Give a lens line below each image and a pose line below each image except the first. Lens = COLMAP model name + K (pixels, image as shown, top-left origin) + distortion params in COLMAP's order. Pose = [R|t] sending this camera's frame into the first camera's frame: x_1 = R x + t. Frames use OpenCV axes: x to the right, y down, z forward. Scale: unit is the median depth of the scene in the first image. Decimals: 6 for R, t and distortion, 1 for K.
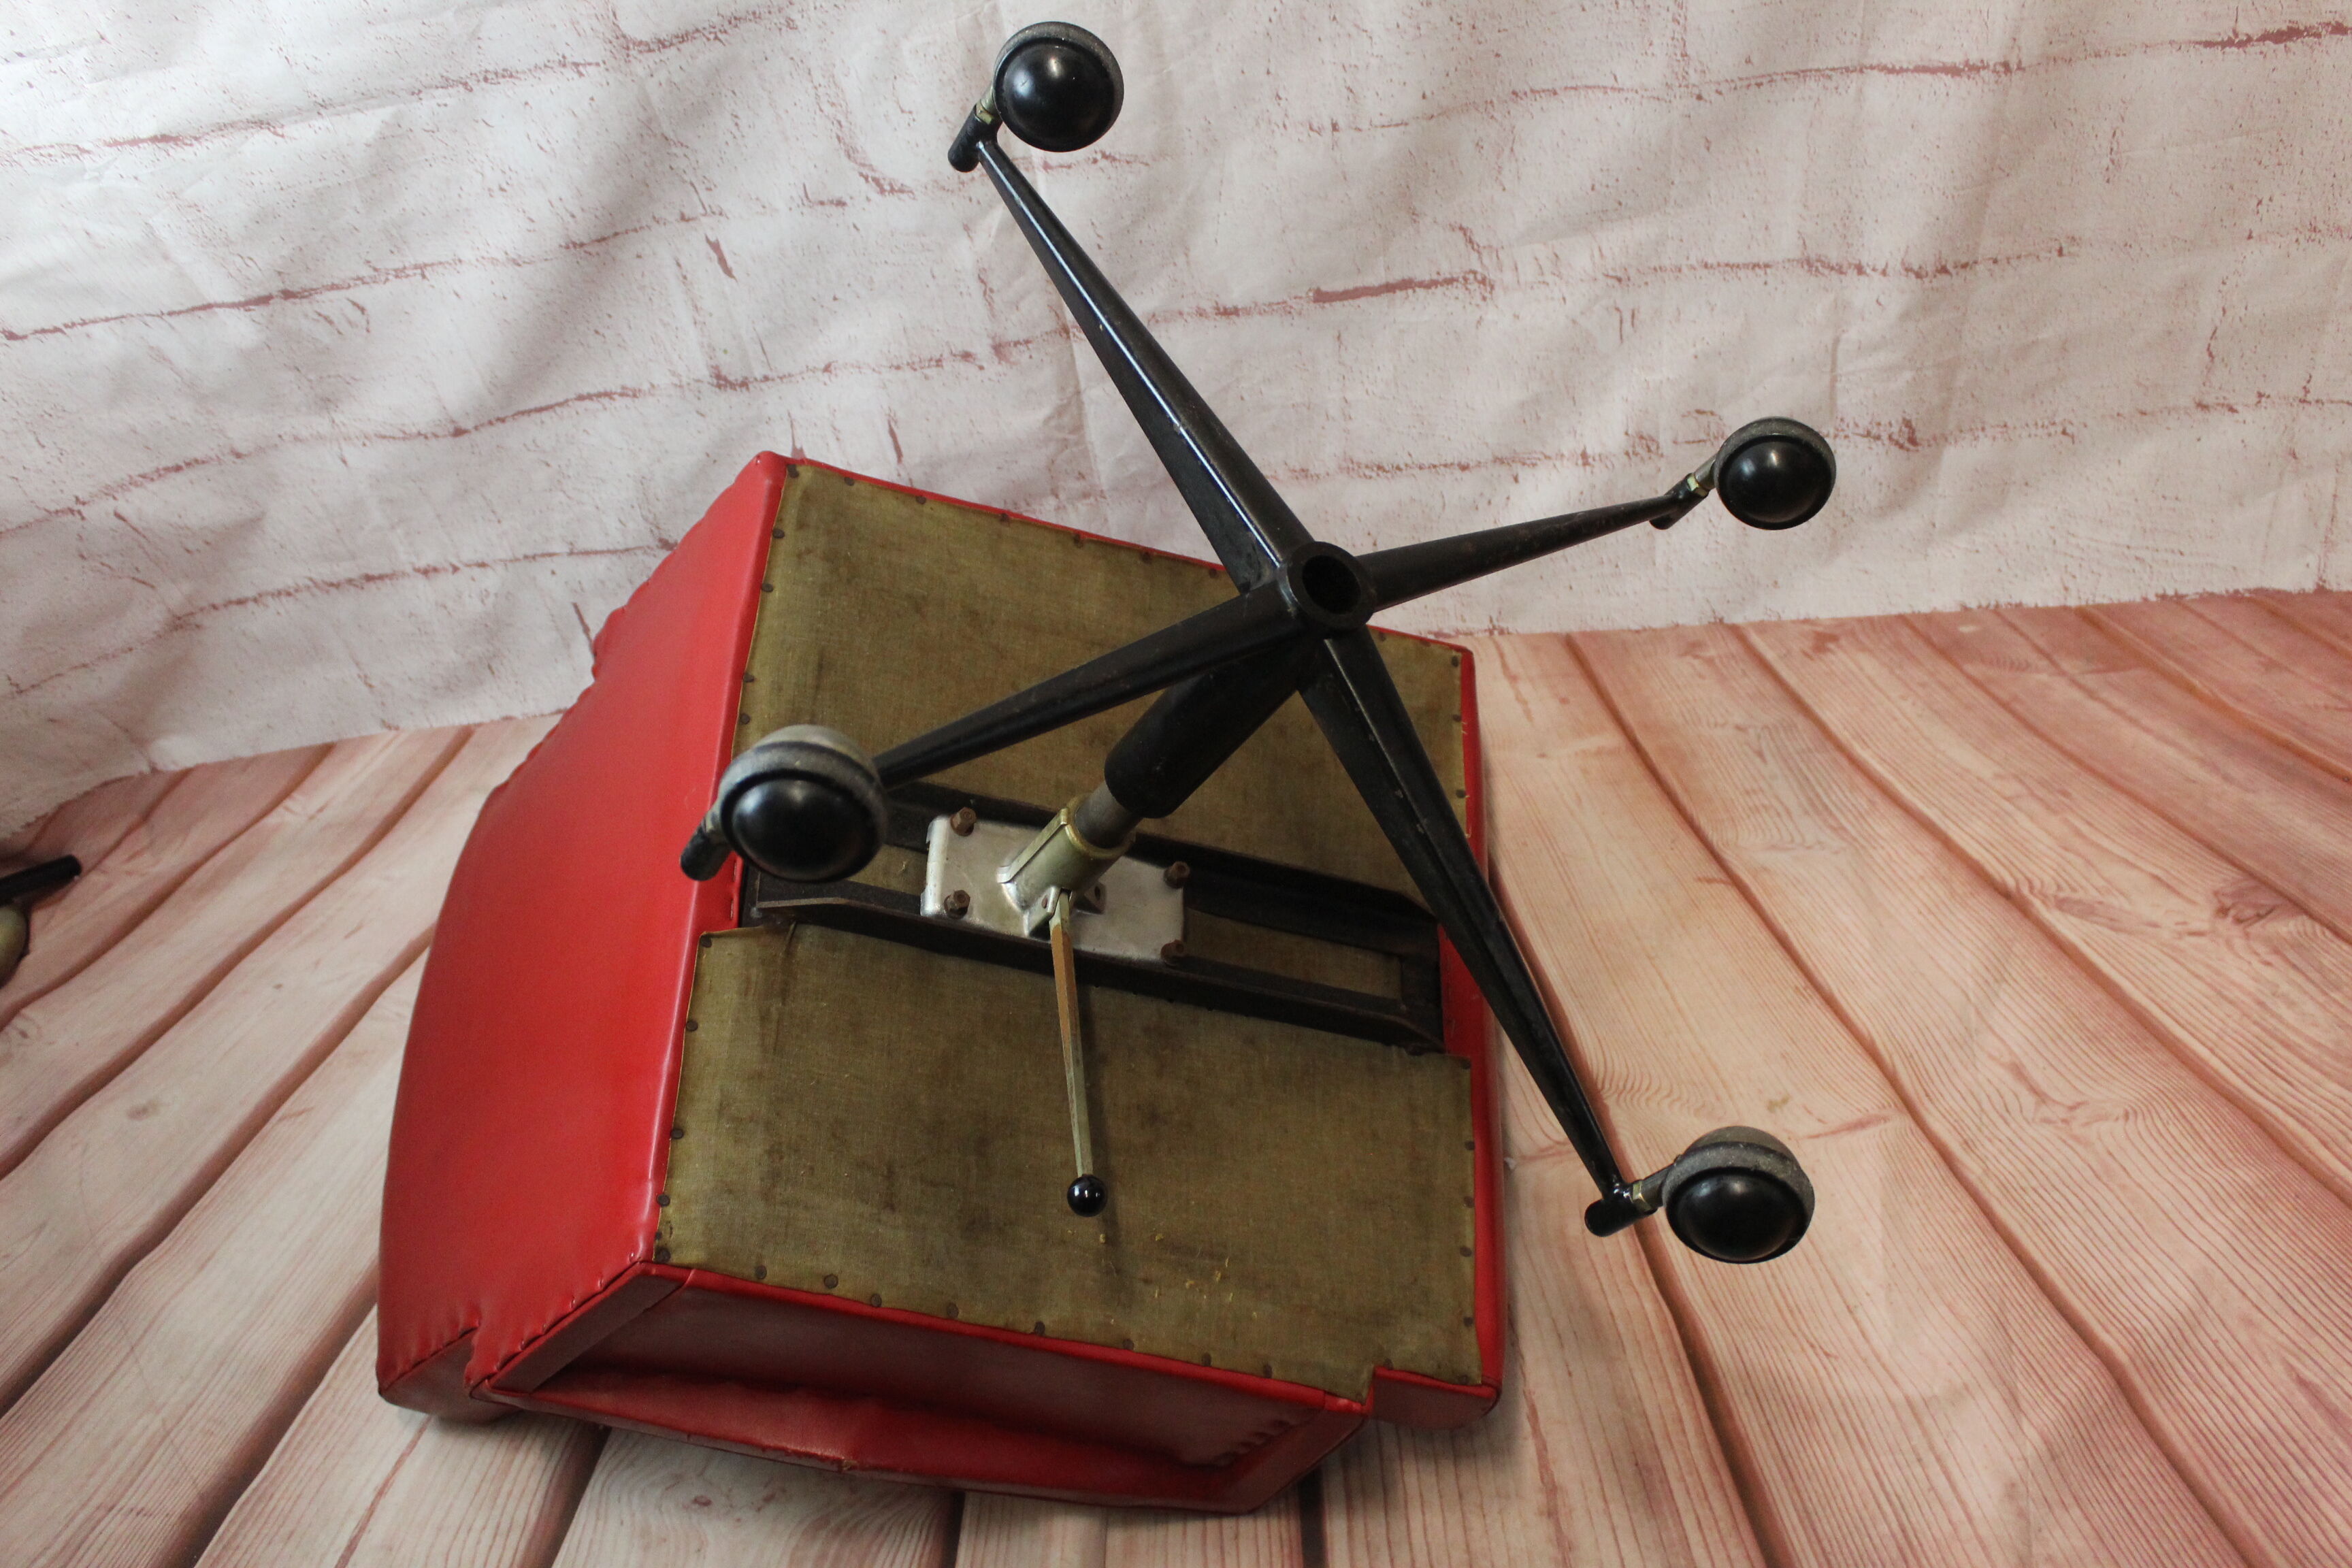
lens RADIAL K [[2271.6, 0, 1167.2], [0, 2271.6, 793.8], [0, 0, 1]] dist [-0.151133, 0.175141]
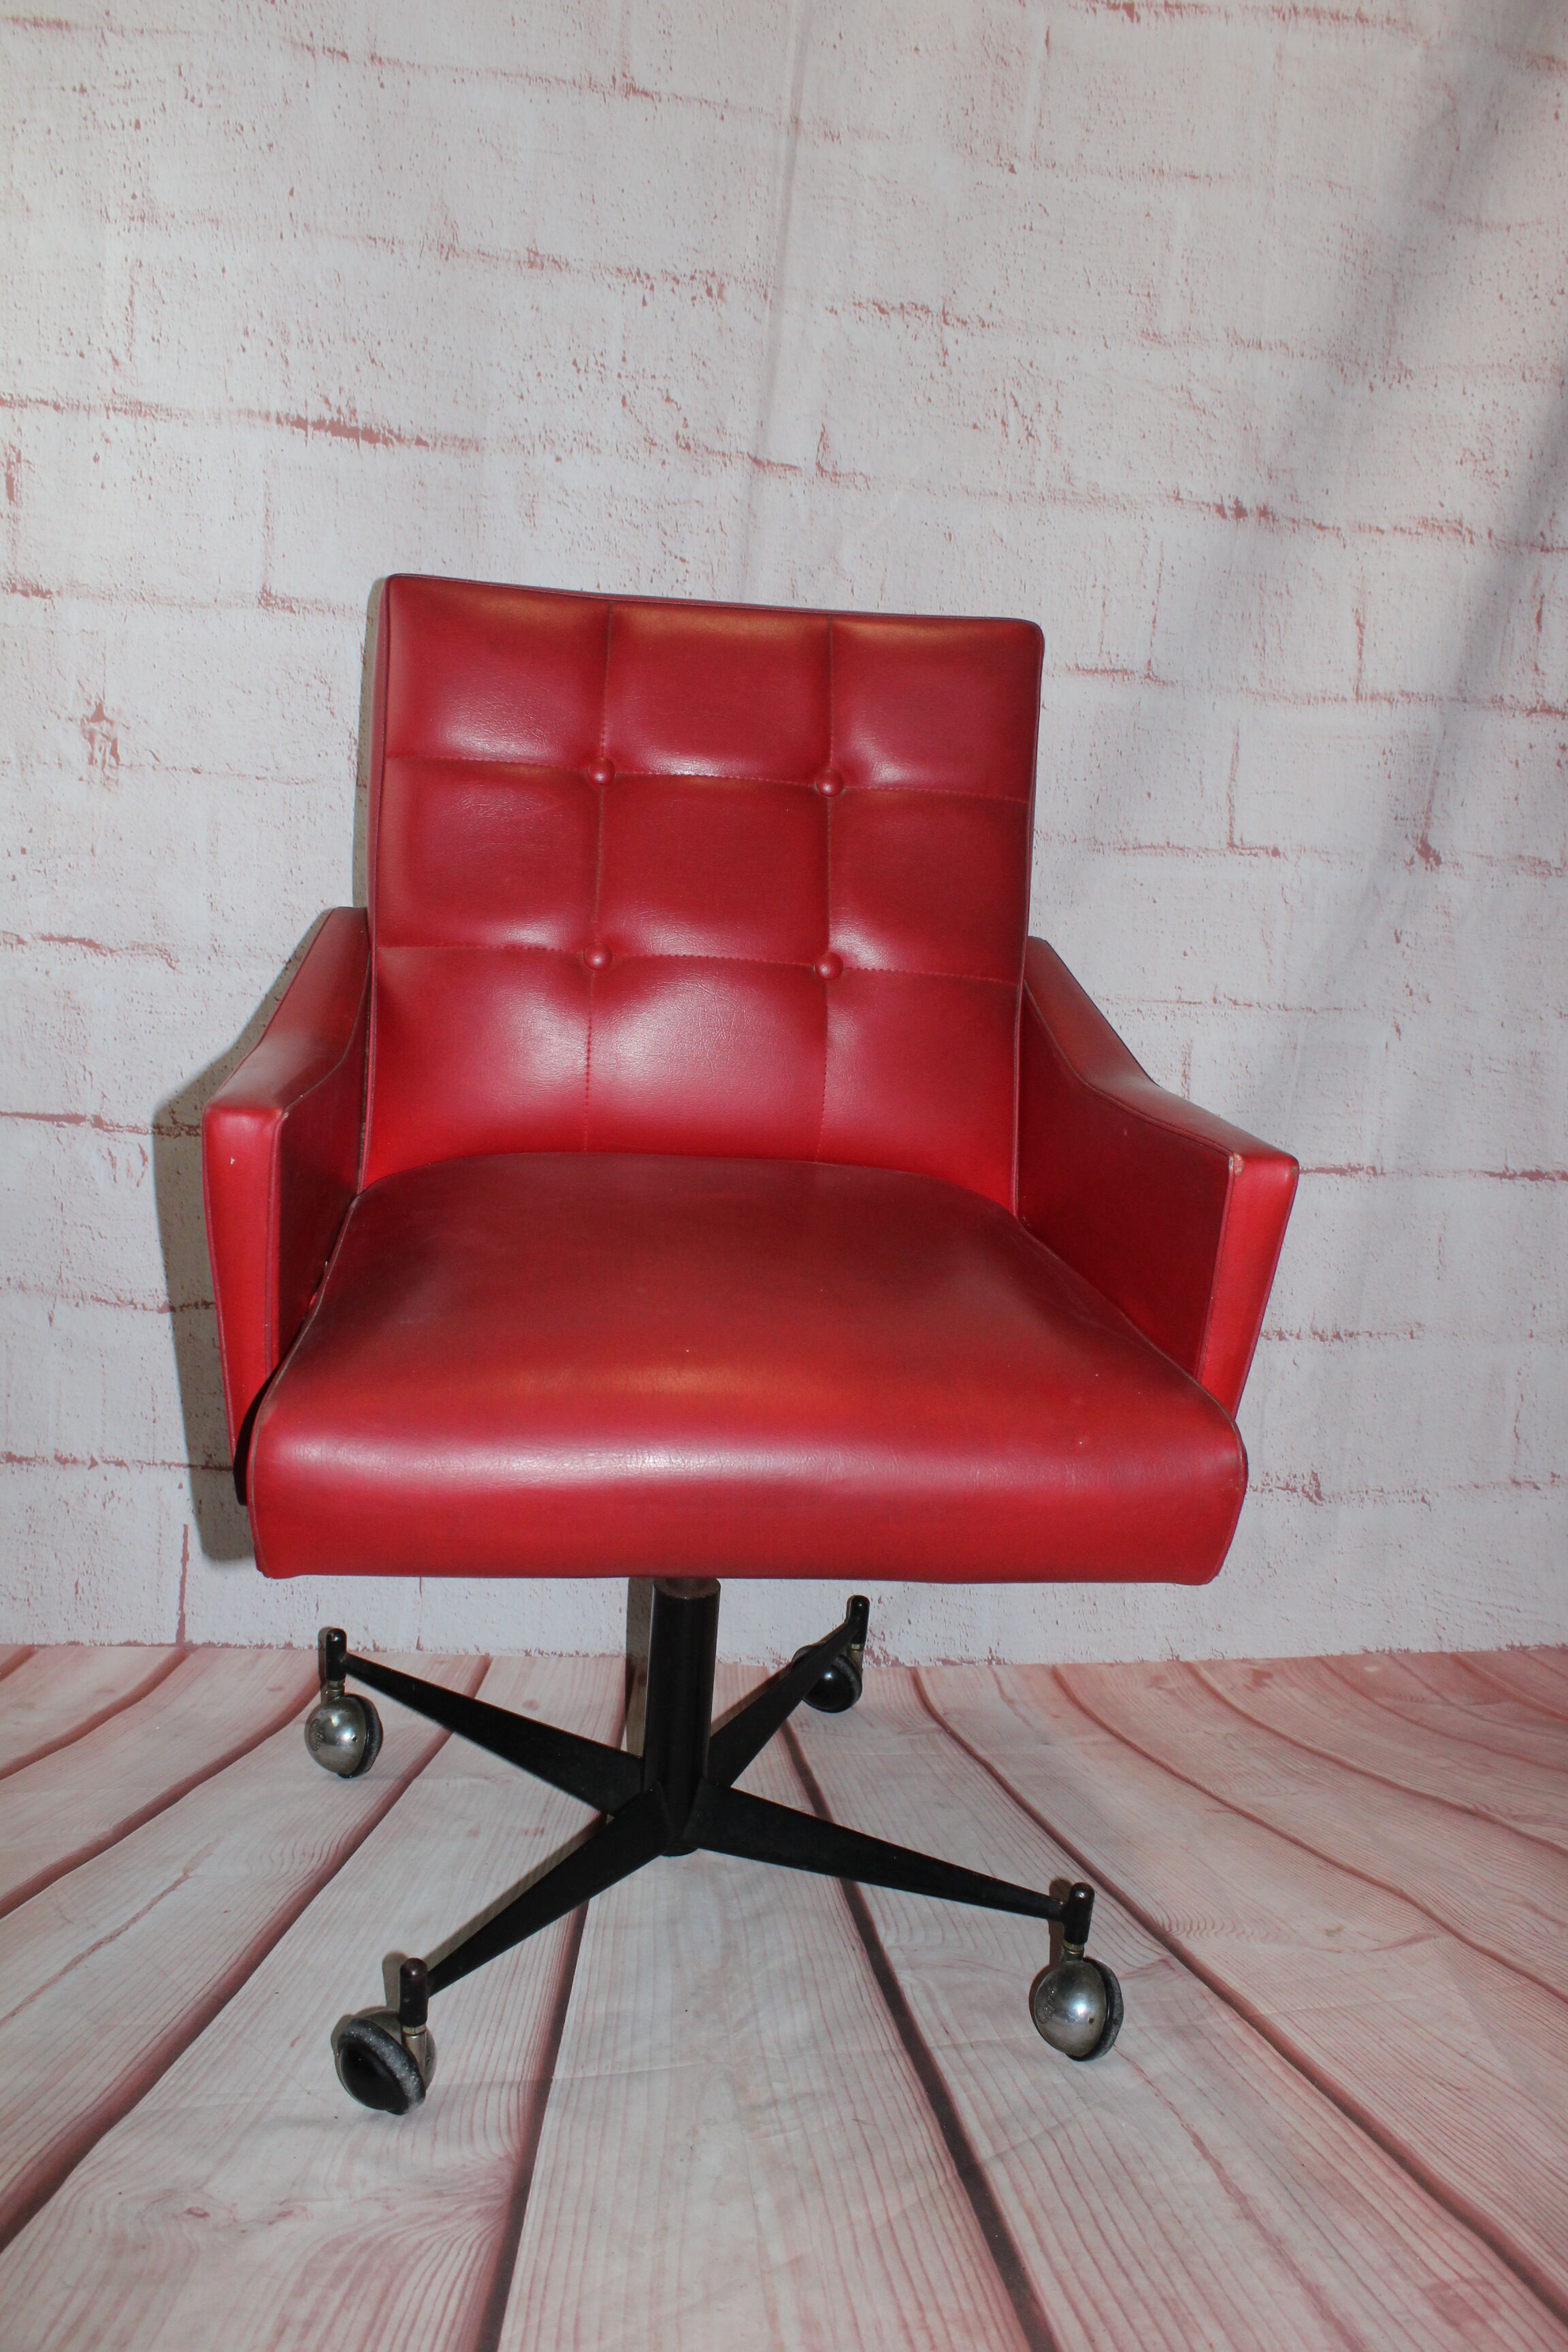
lens RADIAL K [[2057.9, 0, 789.5], [0, 2057.9, 1186.2], [0, 0, 1]] dist [-0.154190, 0.128763]
pose [[0.963050, 0.165774, 0.212259, -0.227537], [0.026780, 0.725272, -0.687941, 0.490392], [-0.267988, 0.668206, 0.694034, 0.146607]]
